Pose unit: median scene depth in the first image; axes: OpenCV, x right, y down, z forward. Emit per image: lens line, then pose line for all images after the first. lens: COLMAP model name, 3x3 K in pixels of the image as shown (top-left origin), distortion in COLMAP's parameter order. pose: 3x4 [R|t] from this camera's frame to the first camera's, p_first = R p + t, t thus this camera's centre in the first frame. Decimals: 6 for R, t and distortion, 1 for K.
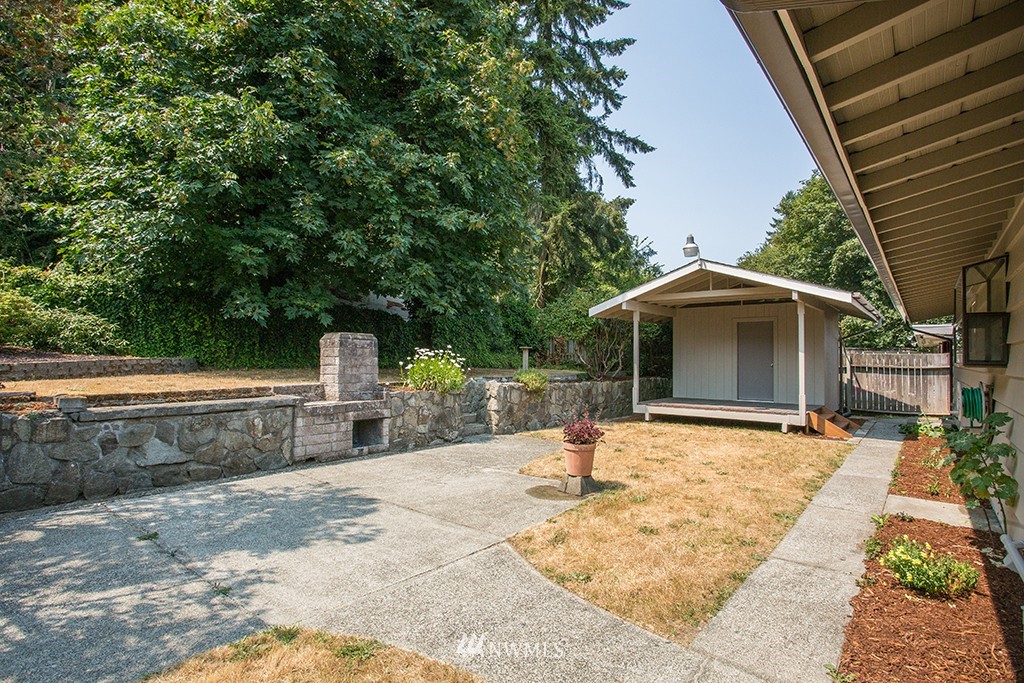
lens RADIAL K [[509.5, 0, 512.0], [0, 509.5, 341.5], [0, 0, 1]] dist [-0.061447, 0.026485]
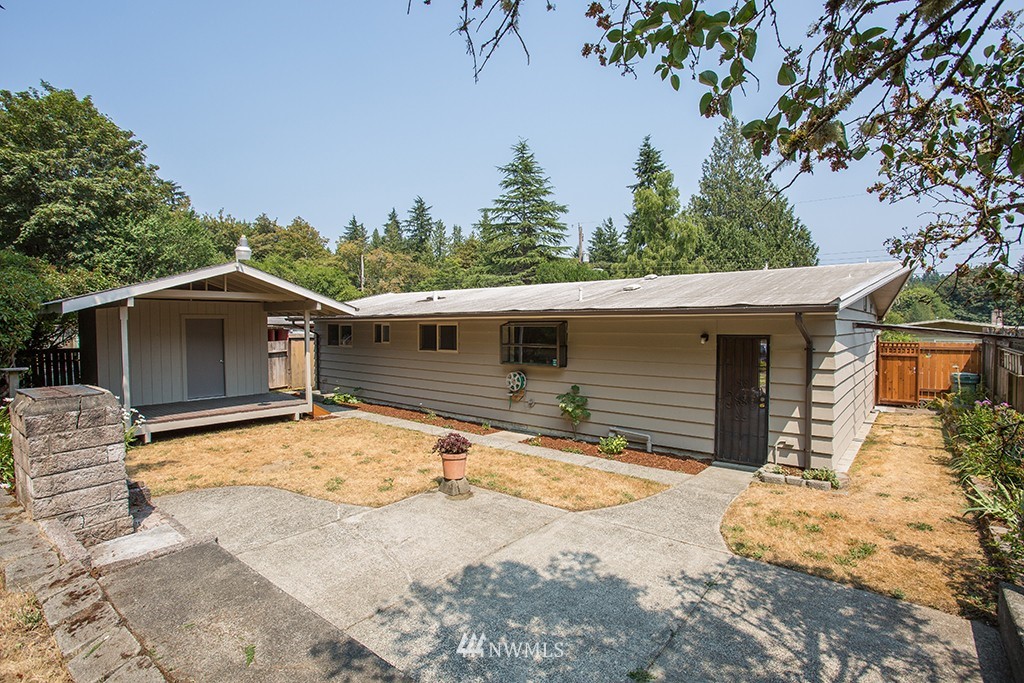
lens RADIAL K [[501.2, 0, 515.3], [0, 501.2, 342.7], [0, 0, 1]] dist [-0.081631, 0.046023]
pose [[0.001201, -0.046889, 0.998899, -0.821491], [-0.031782, 0.998394, 0.046904, -0.098099], [-0.999494, -0.031804, -0.000291, 0.666956]]
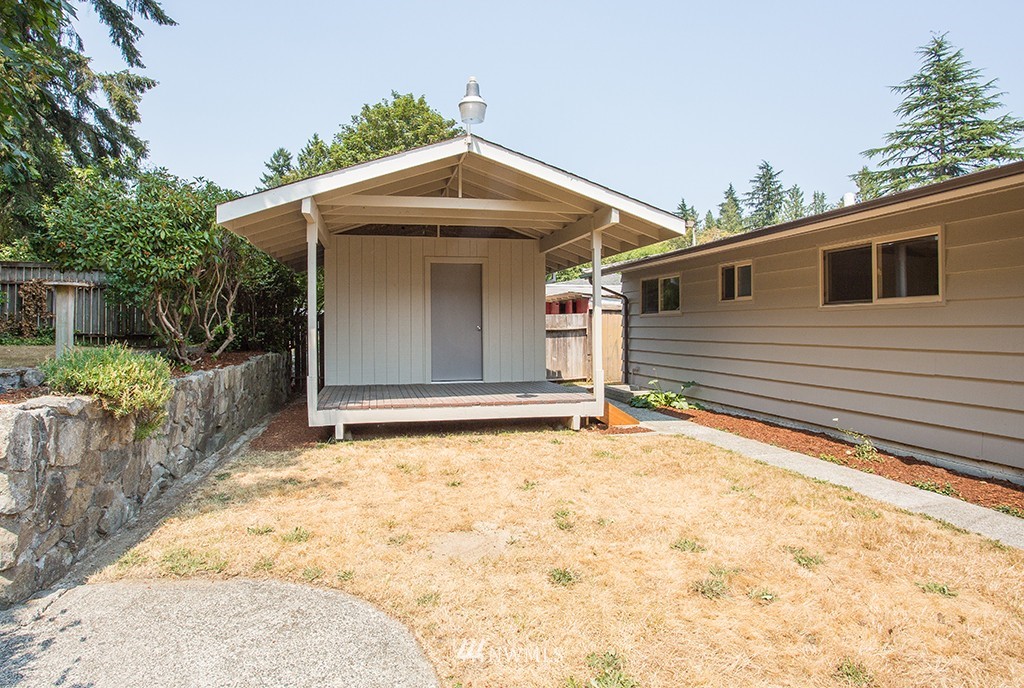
lens RADIAL K [[549.0, 0, 472.2], [0, 549.0, 327.5], [0, 0, 1]] dist [-0.076717, 0.031758]
pose [[0.633215, -0.013387, 0.773860, -0.117687], [-0.014481, 0.999470, 0.029139, 0.041266], [-0.773841, -0.029658, 0.632686, 0.893616]]
